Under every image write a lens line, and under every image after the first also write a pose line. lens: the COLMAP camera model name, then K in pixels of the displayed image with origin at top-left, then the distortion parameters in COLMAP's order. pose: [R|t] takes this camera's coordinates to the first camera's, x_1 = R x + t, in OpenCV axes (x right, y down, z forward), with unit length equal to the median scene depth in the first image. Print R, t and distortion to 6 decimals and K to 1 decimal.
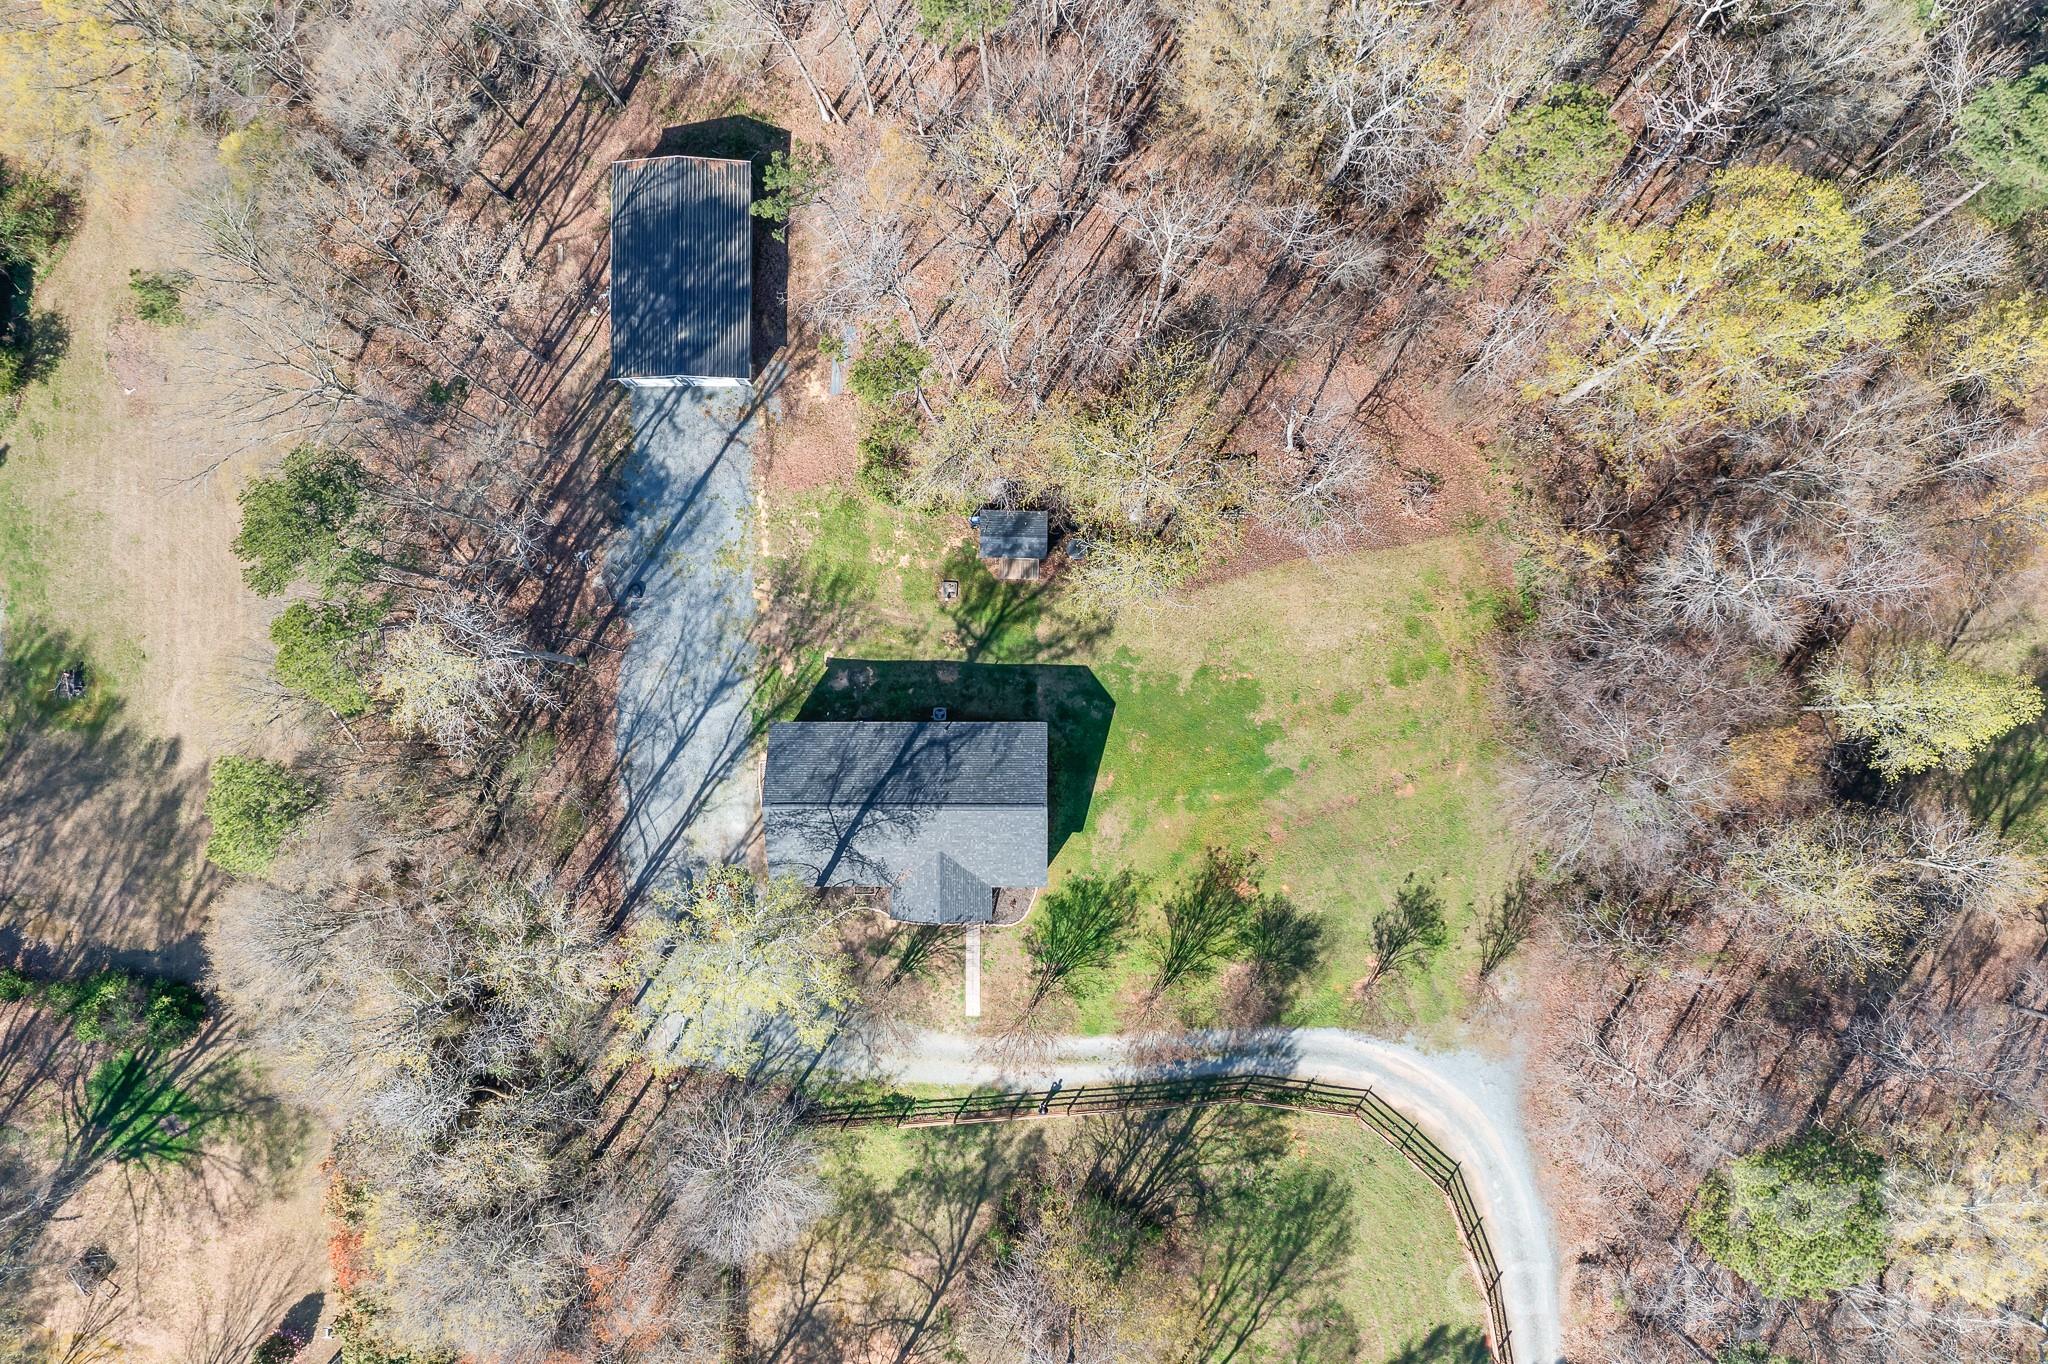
lens RADIAL K [[1619.4, 0, 1025.4], [0, 1619.4, 711.5], [0, 0, 1]] dist [-0.020368, 0.016065]
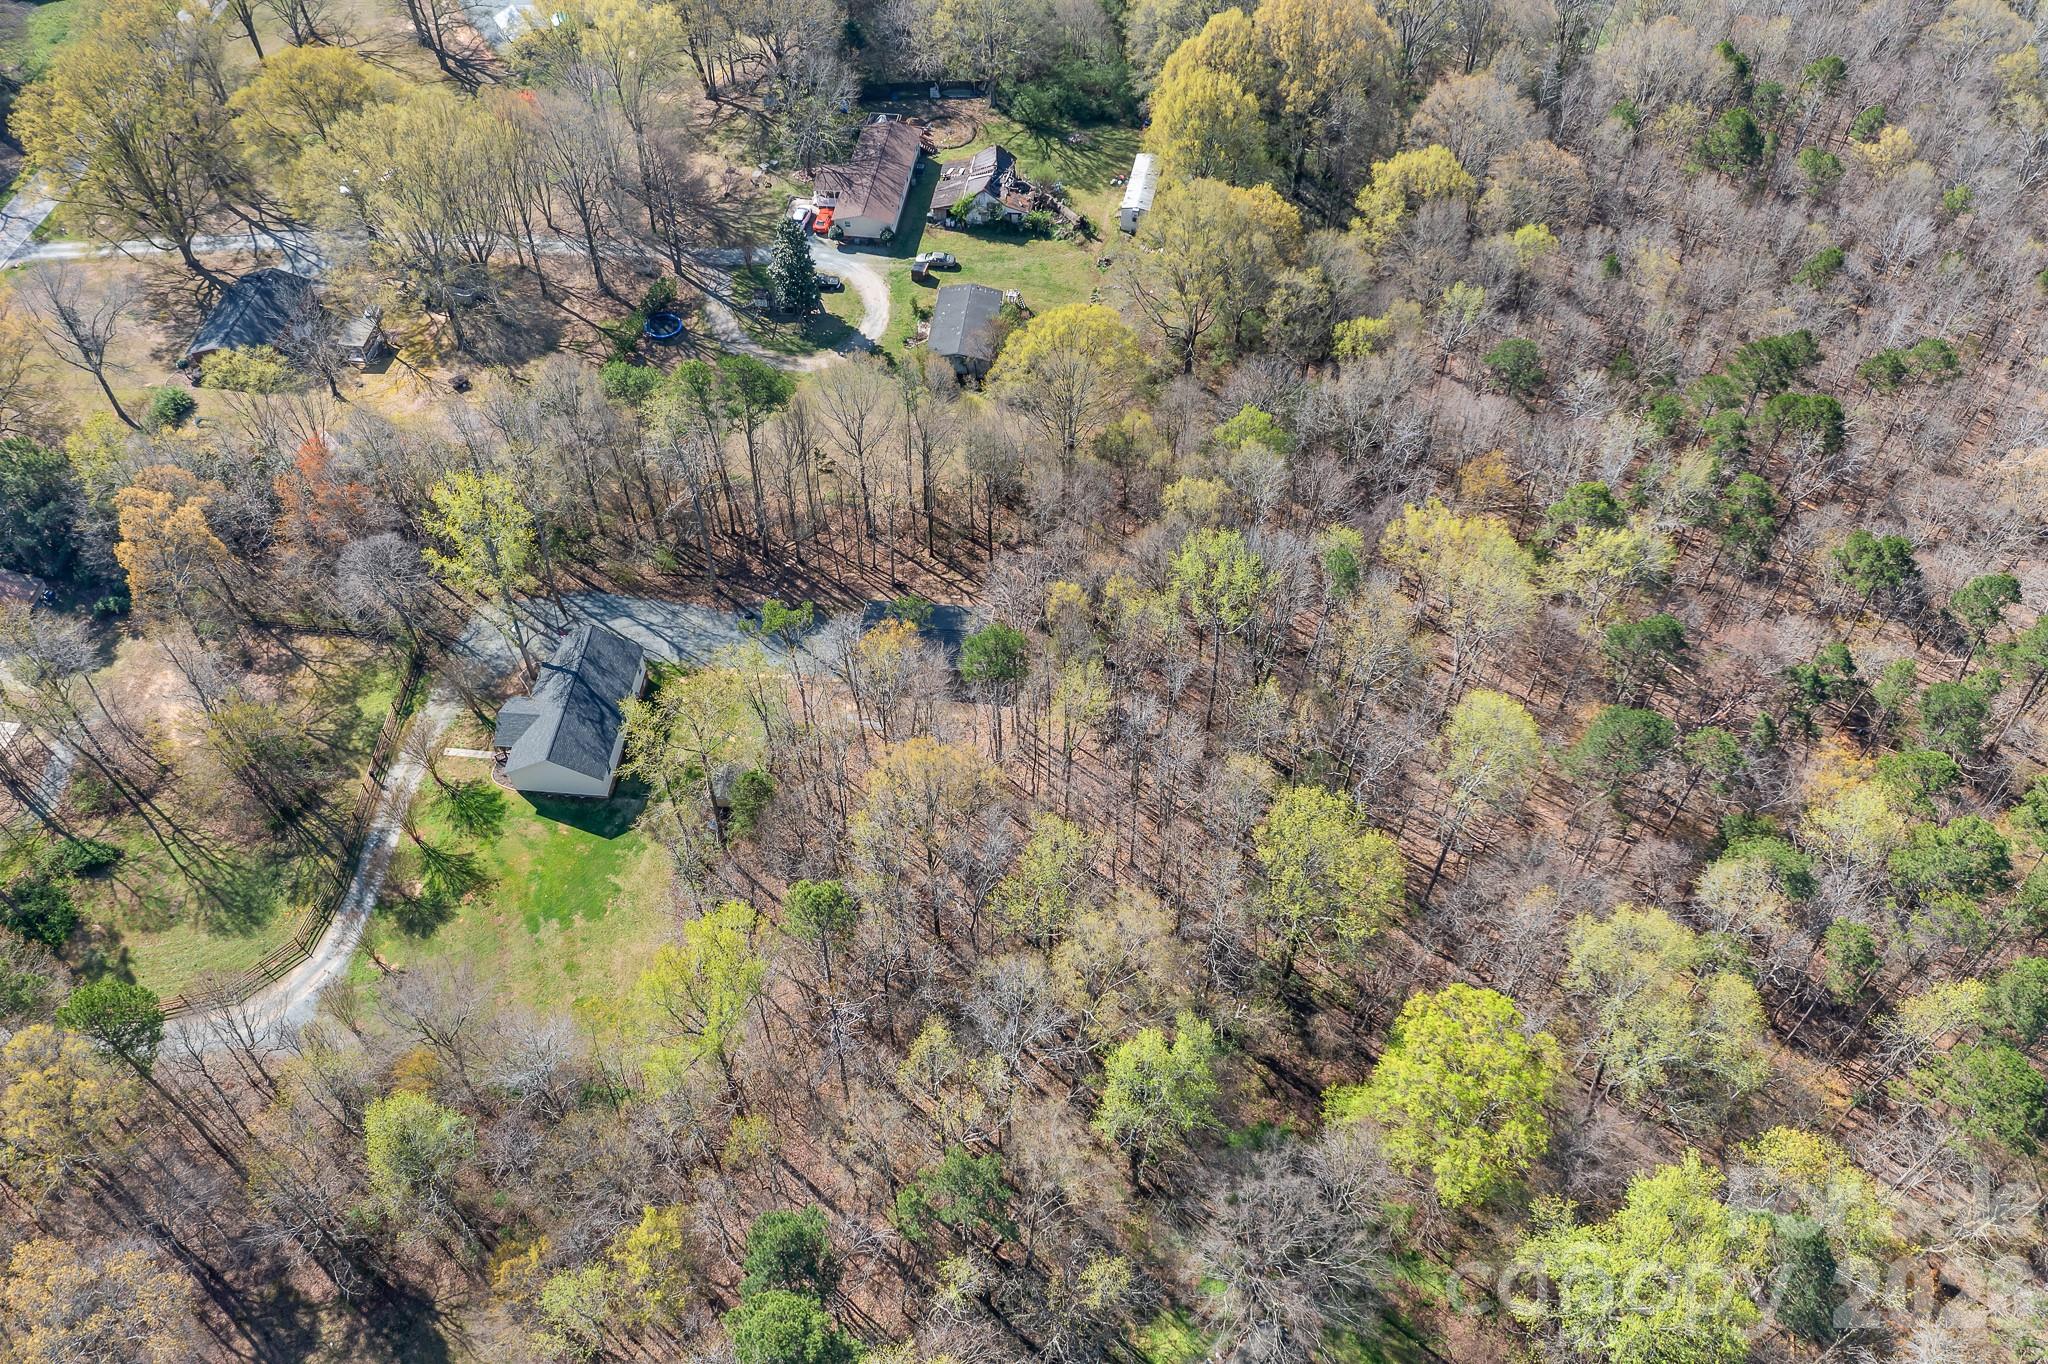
lens RADIAL K [[1619.4, 0, 1025.4], [0, 1619.4, 711.5], [0, 0, 1]] dist [-0.020368, 0.016065]
pose [[-0.092335, 0.794660, -0.599991, 0.844157], [-0.995475, -0.060089, 0.073613, -0.502279], [0.022445, 0.604074, 0.796612, -0.289336]]
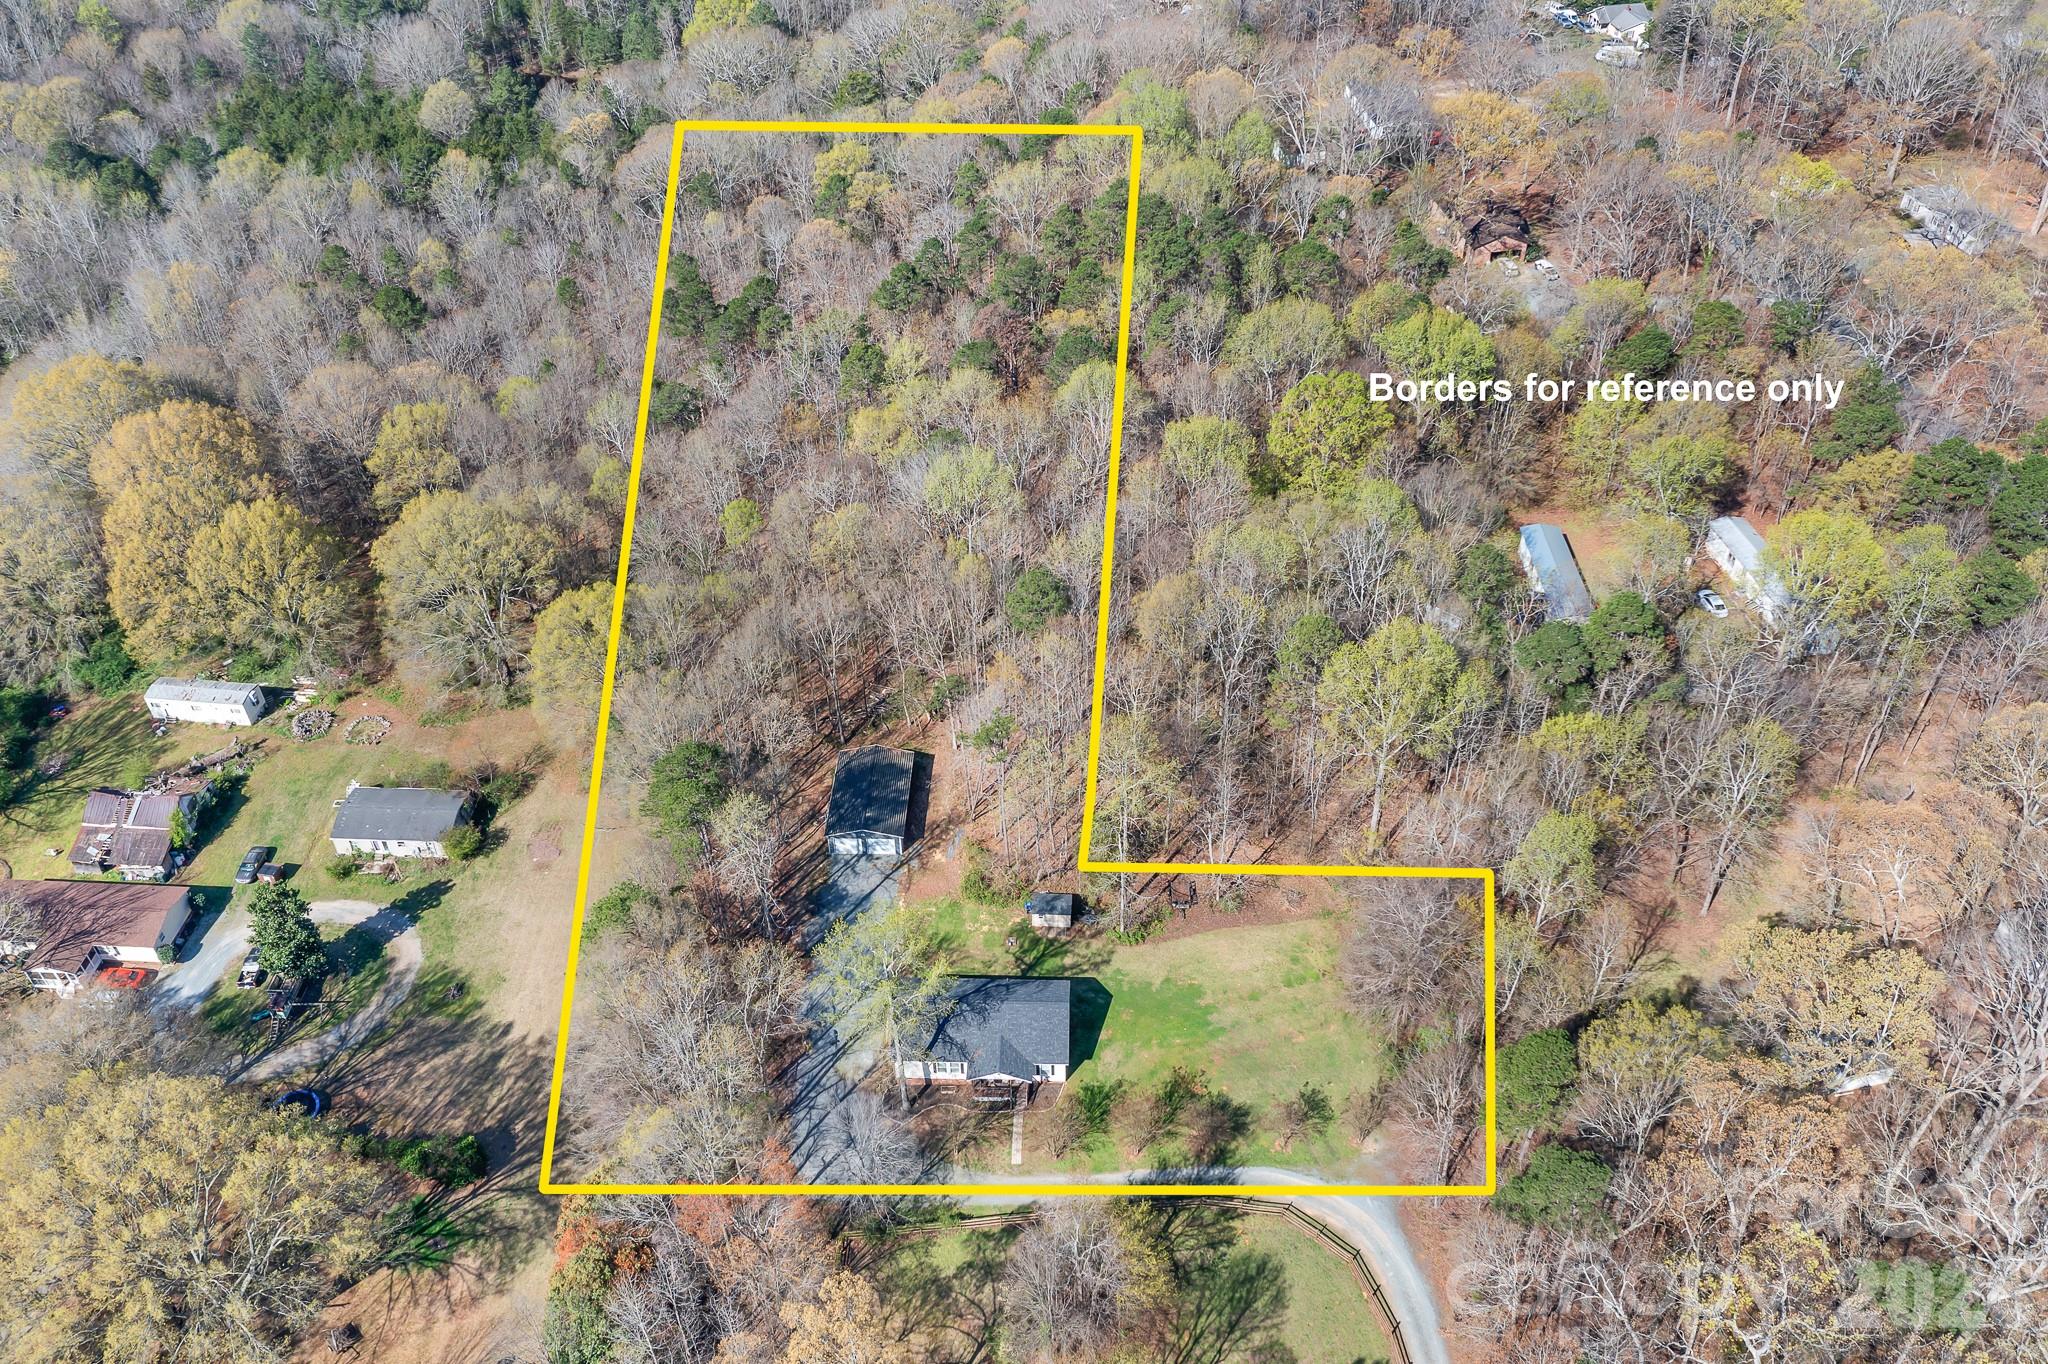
lens RADIAL K [[1619.4, 0, 1025.4], [0, 1619.4, 711.5], [0, 0, 1]] dist [-0.020368, 0.016065]
pose [[0.999393, 0.020678, -0.028035, 0.008338], [-0.034640, 0.675046, -0.736962, 0.985809], [0.003686, 0.737486, 0.675353, -0.286320]]
